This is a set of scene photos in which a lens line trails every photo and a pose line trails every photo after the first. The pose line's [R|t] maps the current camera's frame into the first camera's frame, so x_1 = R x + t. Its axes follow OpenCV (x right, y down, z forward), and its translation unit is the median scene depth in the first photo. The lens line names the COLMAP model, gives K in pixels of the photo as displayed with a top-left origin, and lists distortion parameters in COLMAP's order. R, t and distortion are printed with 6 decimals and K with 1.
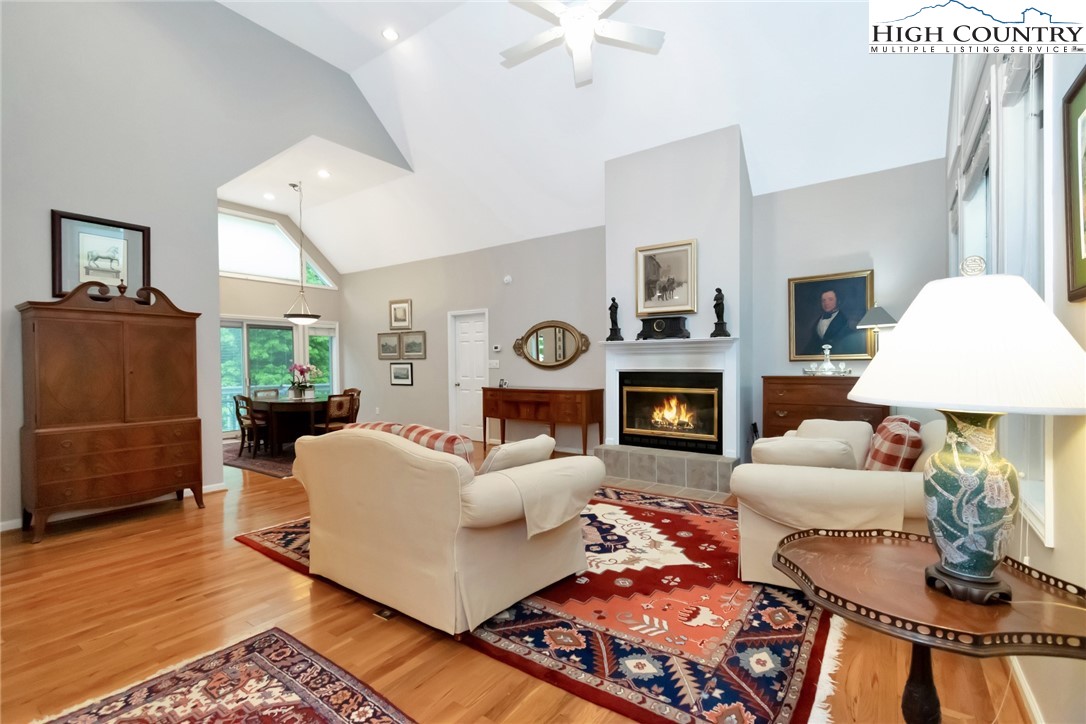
lens RADIAL K [[486.3, 0, 540.8], [0, 486.3, 367.0], [0, 0, 1]] dist [0.010290, -0.001613]
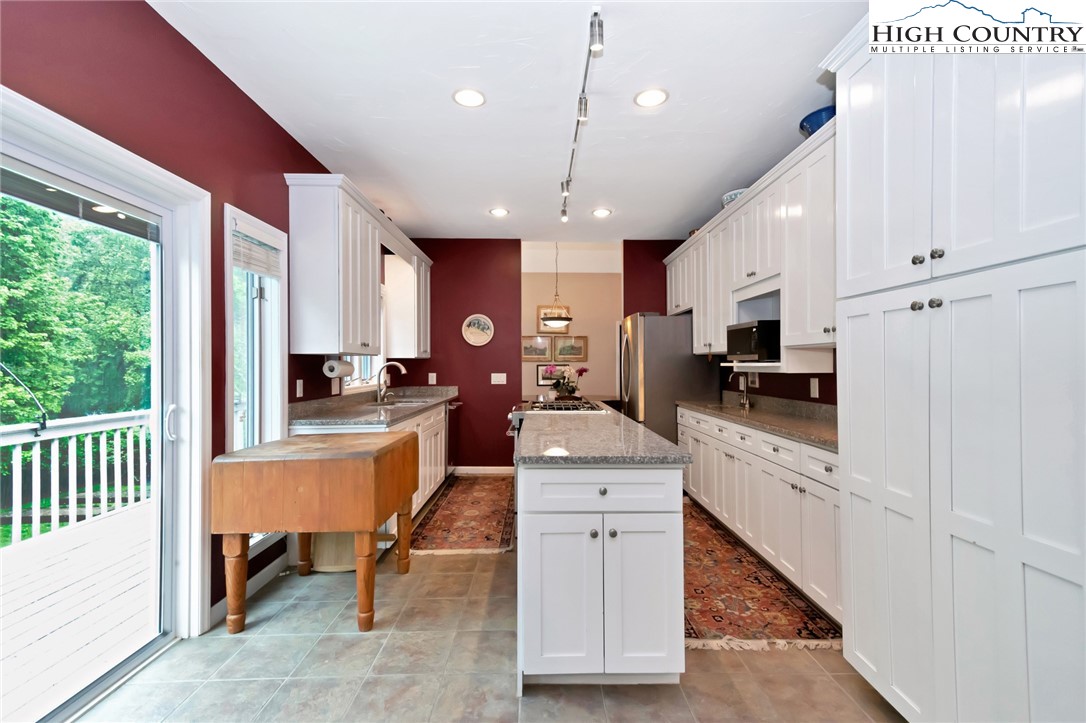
lens RADIAL K [[486.3, 0, 548.2], [0, 486.3, 361.8], [0, 0, 1]] dist [0.010290, -0.001613]
pose [[0.797825, 0.009059, 0.602822, -1.640970], [0.005206, 0.999746, -0.021914, 0.014289], [-0.602867, 0.020622, 0.797575, 0.272288]]
